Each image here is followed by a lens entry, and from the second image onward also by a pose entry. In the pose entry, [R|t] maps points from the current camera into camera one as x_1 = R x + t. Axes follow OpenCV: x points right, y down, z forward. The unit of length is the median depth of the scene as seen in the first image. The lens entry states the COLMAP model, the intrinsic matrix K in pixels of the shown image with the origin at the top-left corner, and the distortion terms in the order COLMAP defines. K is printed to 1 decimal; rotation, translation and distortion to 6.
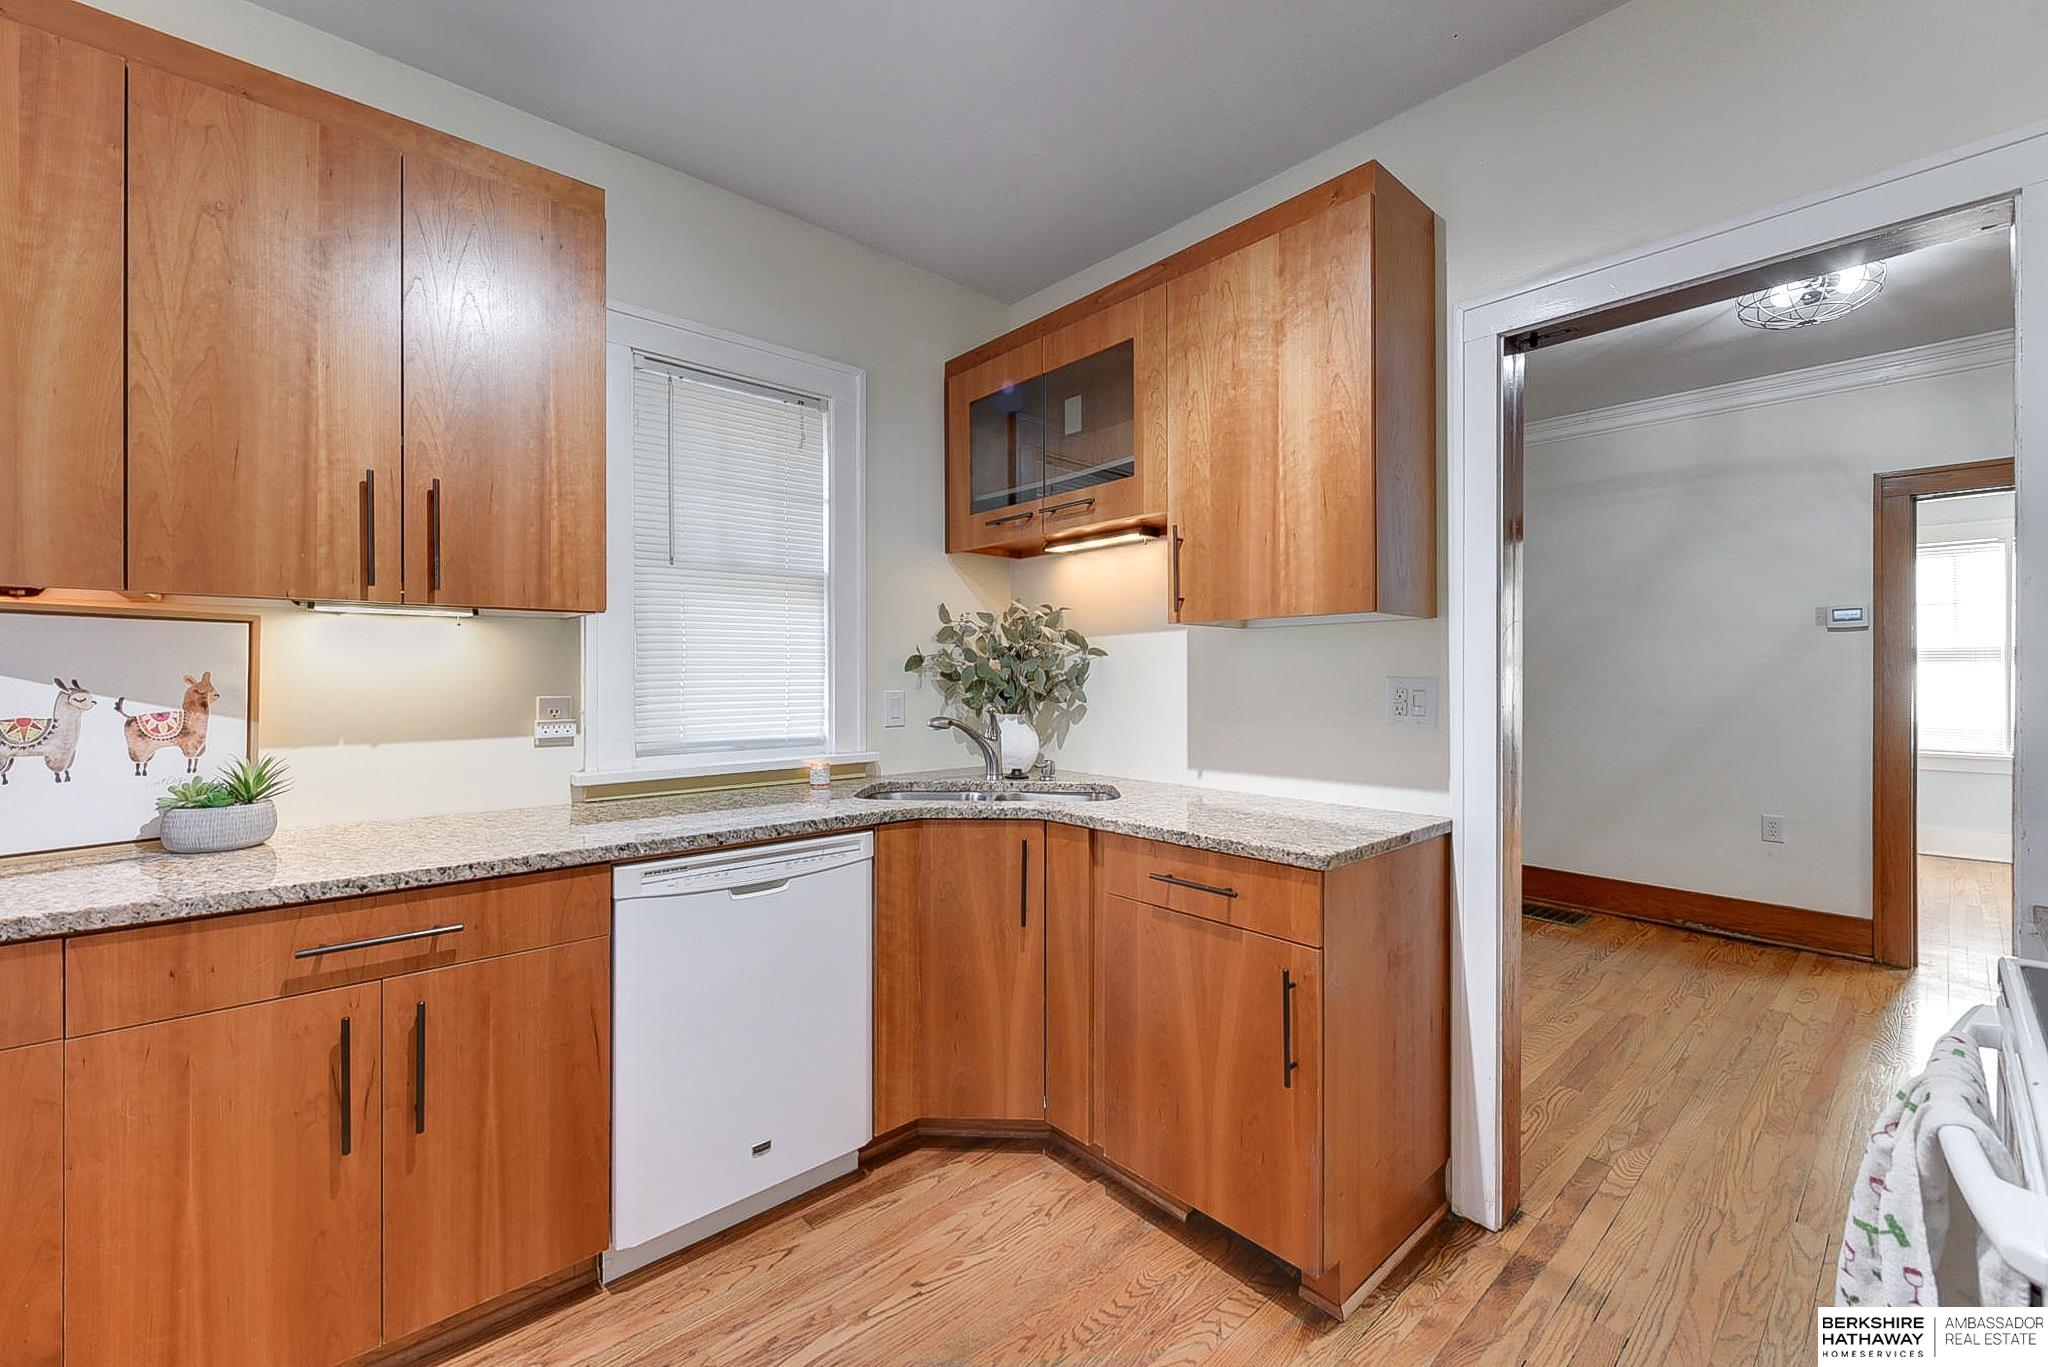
lens RADIAL K [[836.9, 0, 1020.9], [0, 836.9, 677.0], [0, 0, 1]] dist [-0.000075, -0.000192]
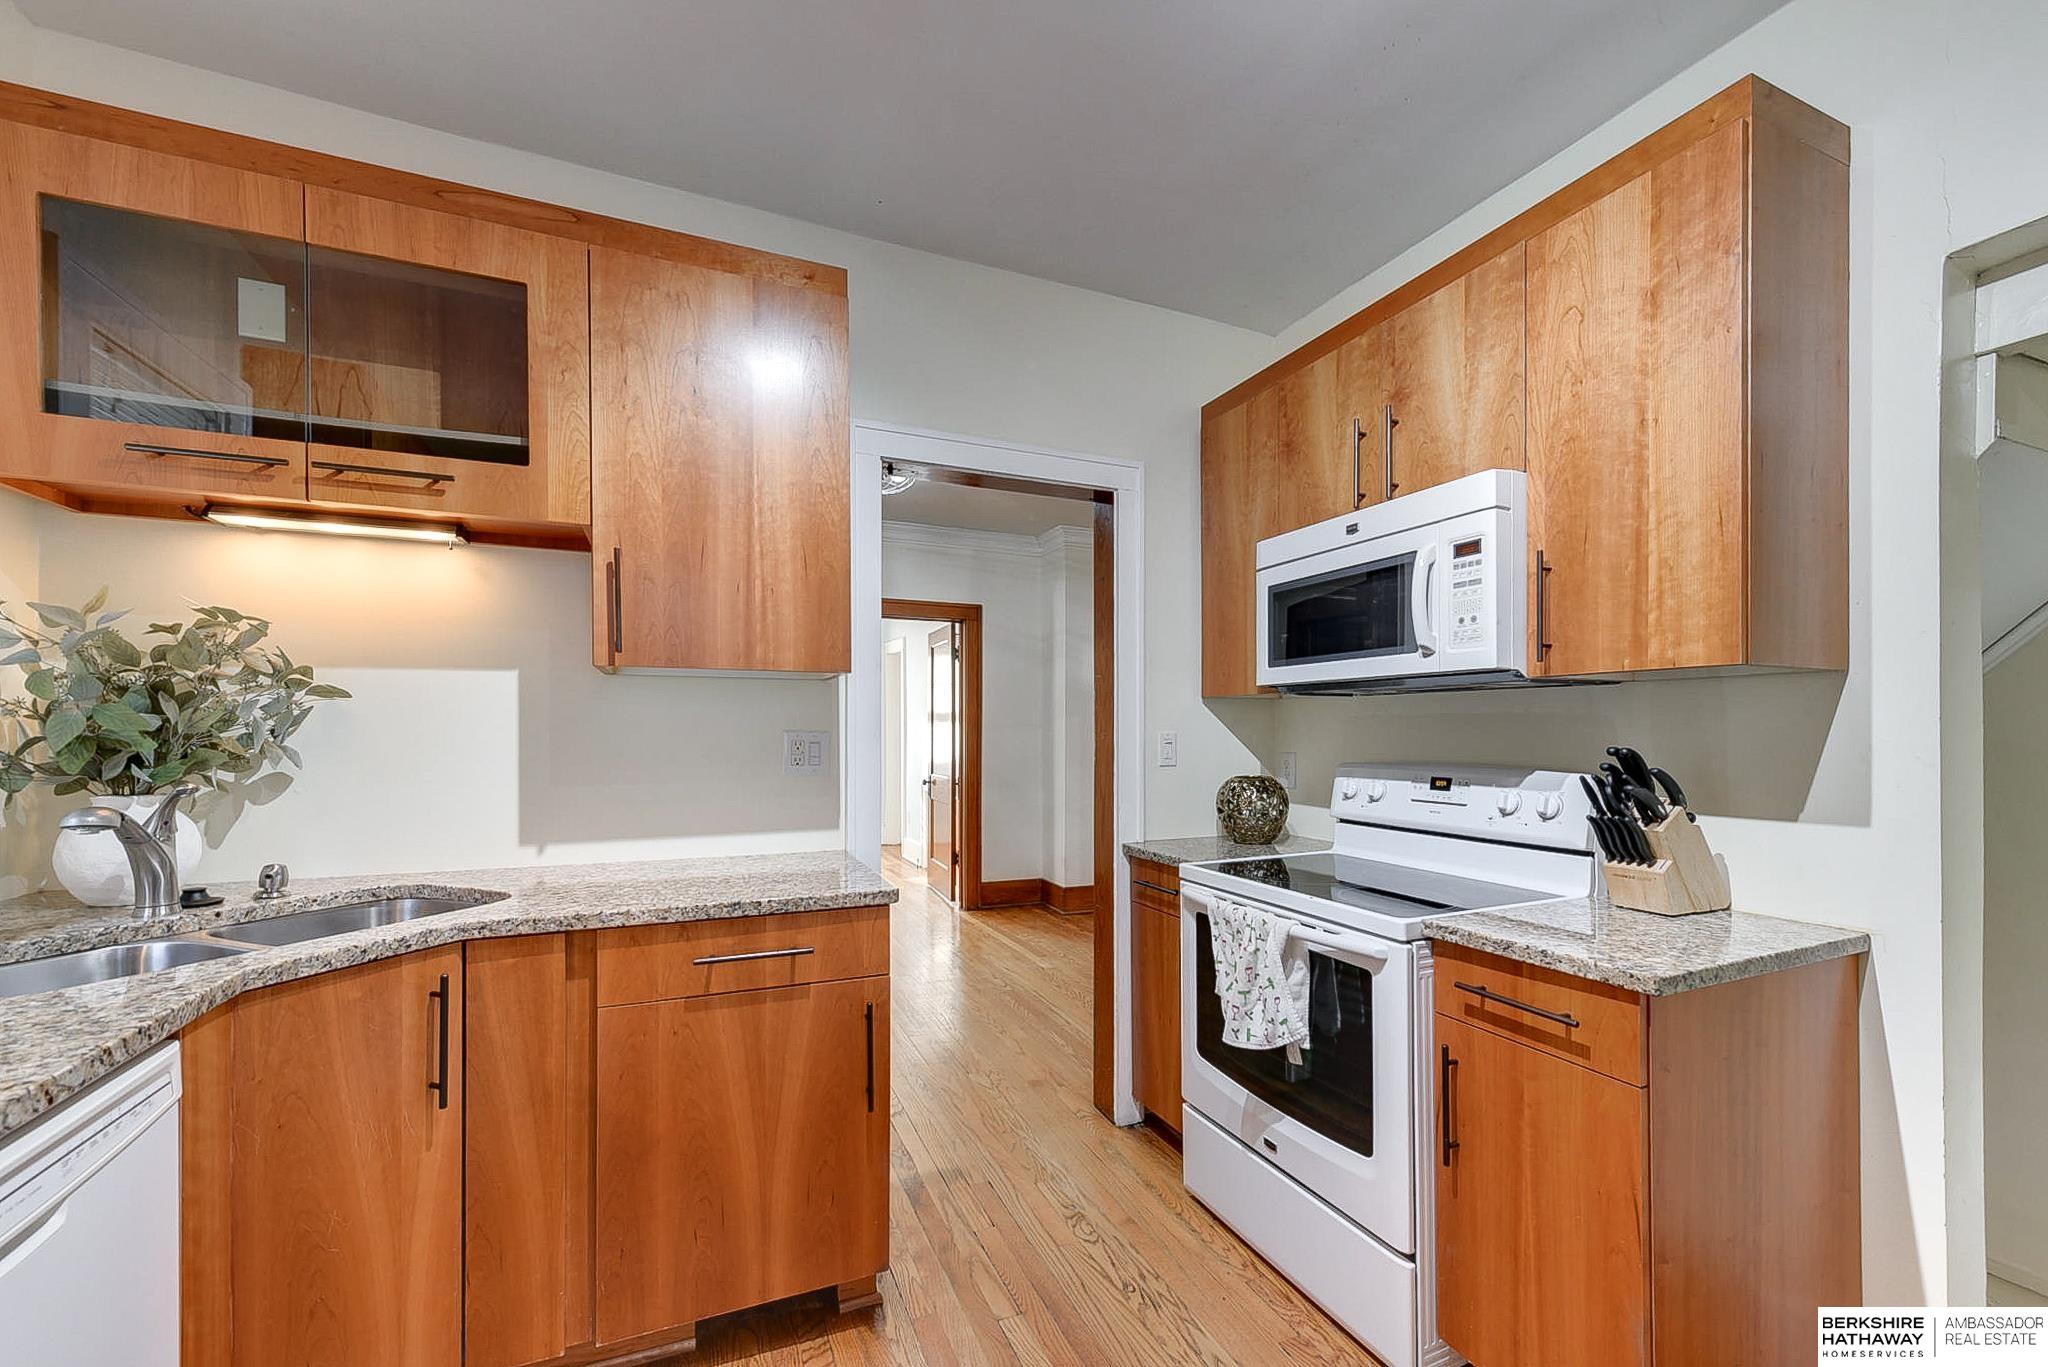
lens RADIAL K [[829.4, 0, 1043.8], [0, 829.4, 730.5], [0, 0, 1]] dist [0.003349, -0.000310]
pose [[0.308768, -0.000337, 0.951137, -0.503844], [-0.002944, 0.999995, 0.001310, -0.002744], [-0.951133, -0.003204, 0.308766, 0.367054]]
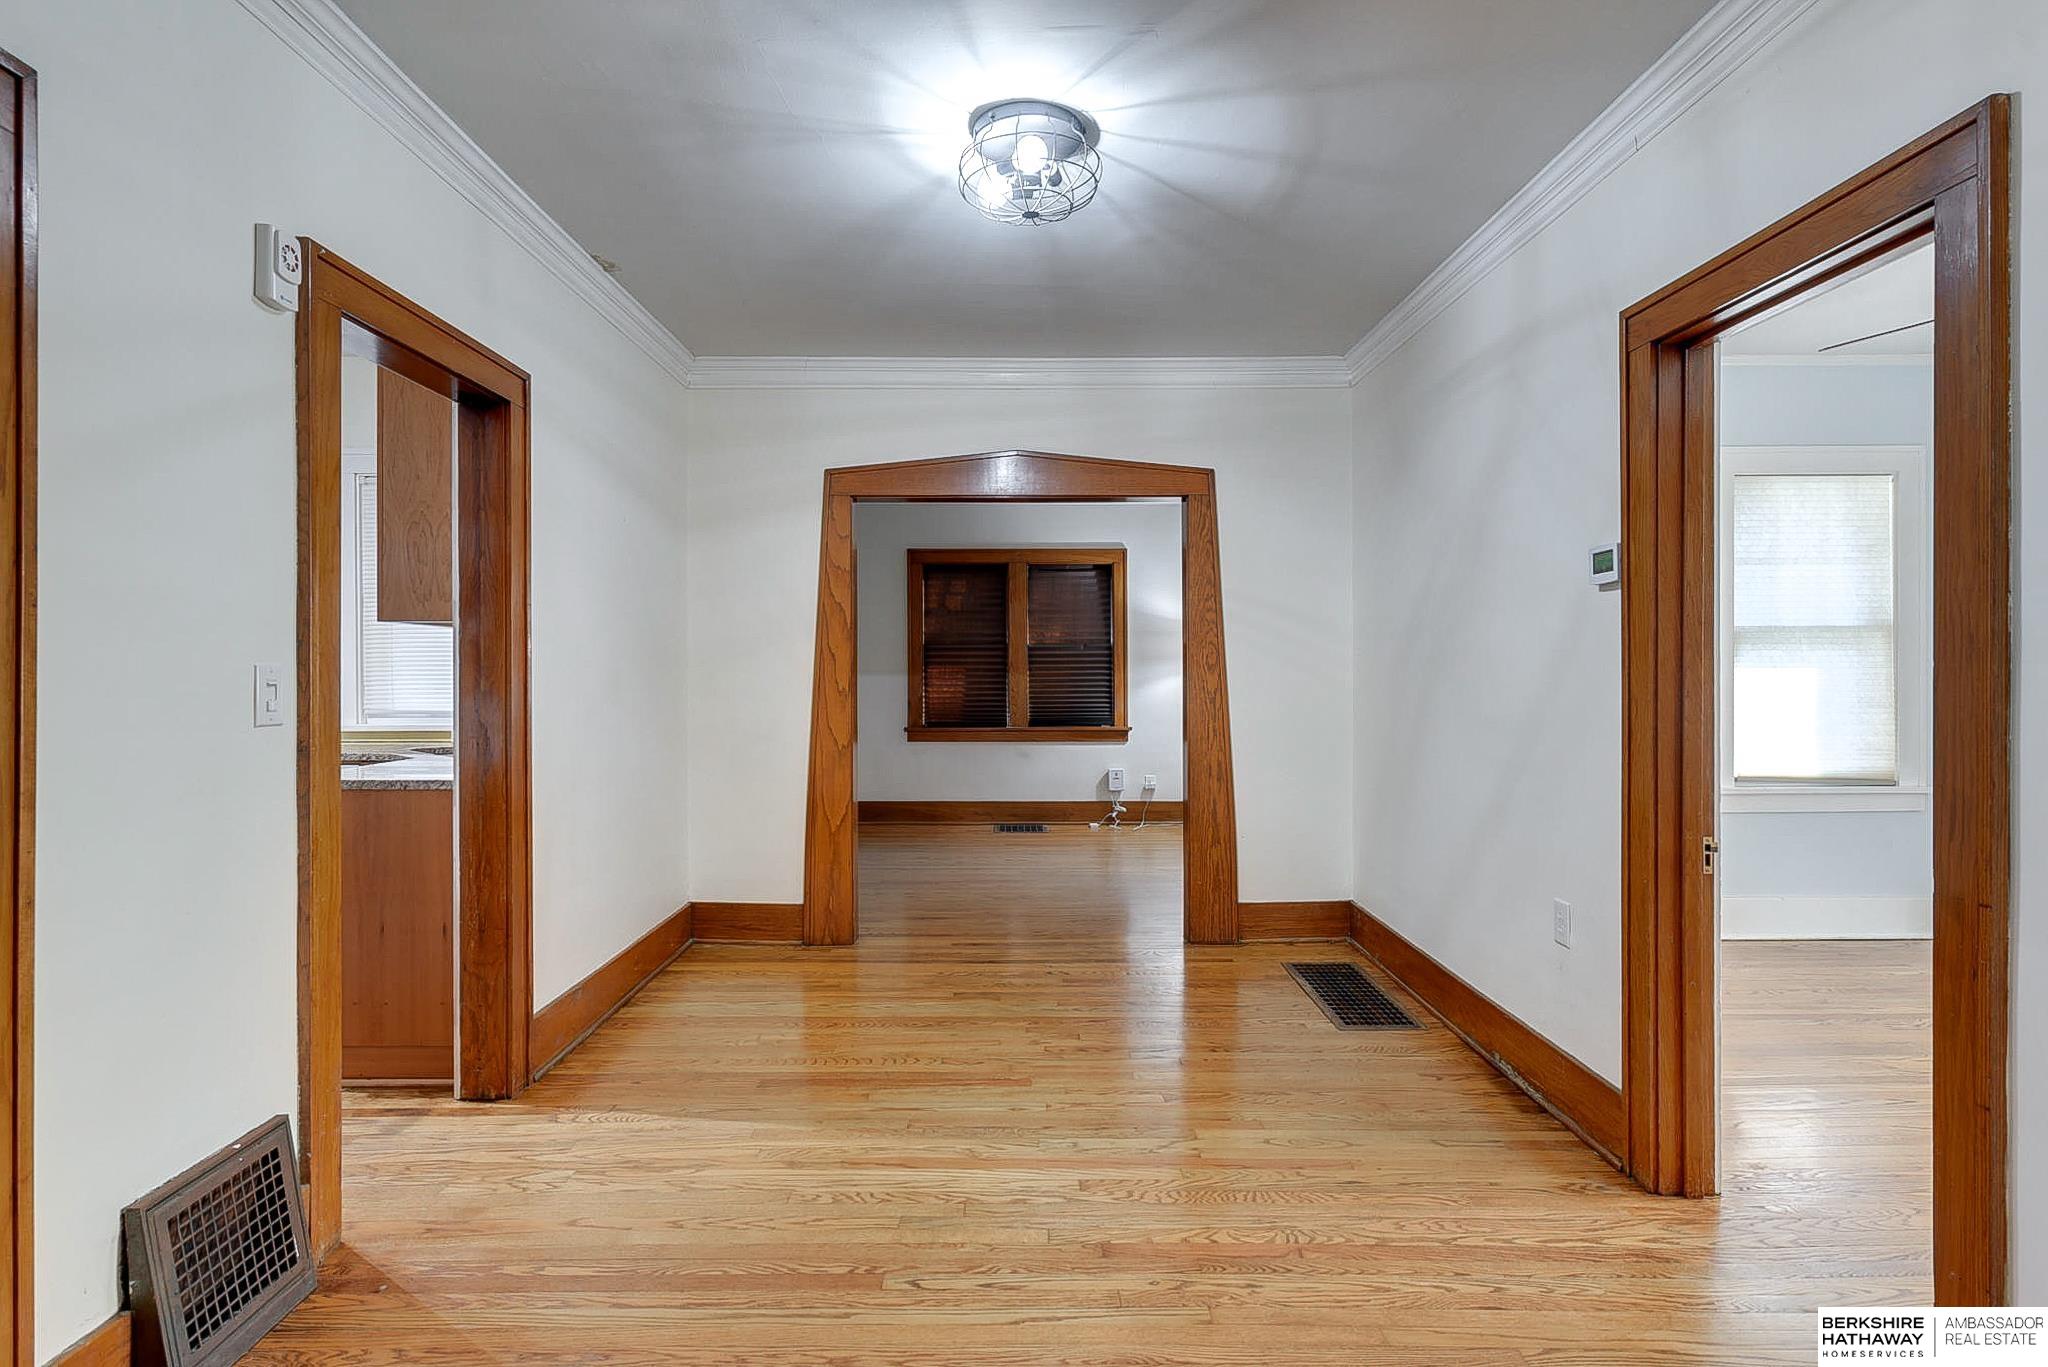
lens RADIAL K [[1045.1, 0, 1017.2], [0, 1045.1, 674.7], [0, 0, 1]] dist [0.005811, -0.001398]
pose [[0.744542, 0.001242, -0.667574, 2.170662], [-0.001006, 0.999999, 0.000738, 0.009337], [0.667574, 0.000122, 0.744543, 0.360174]]
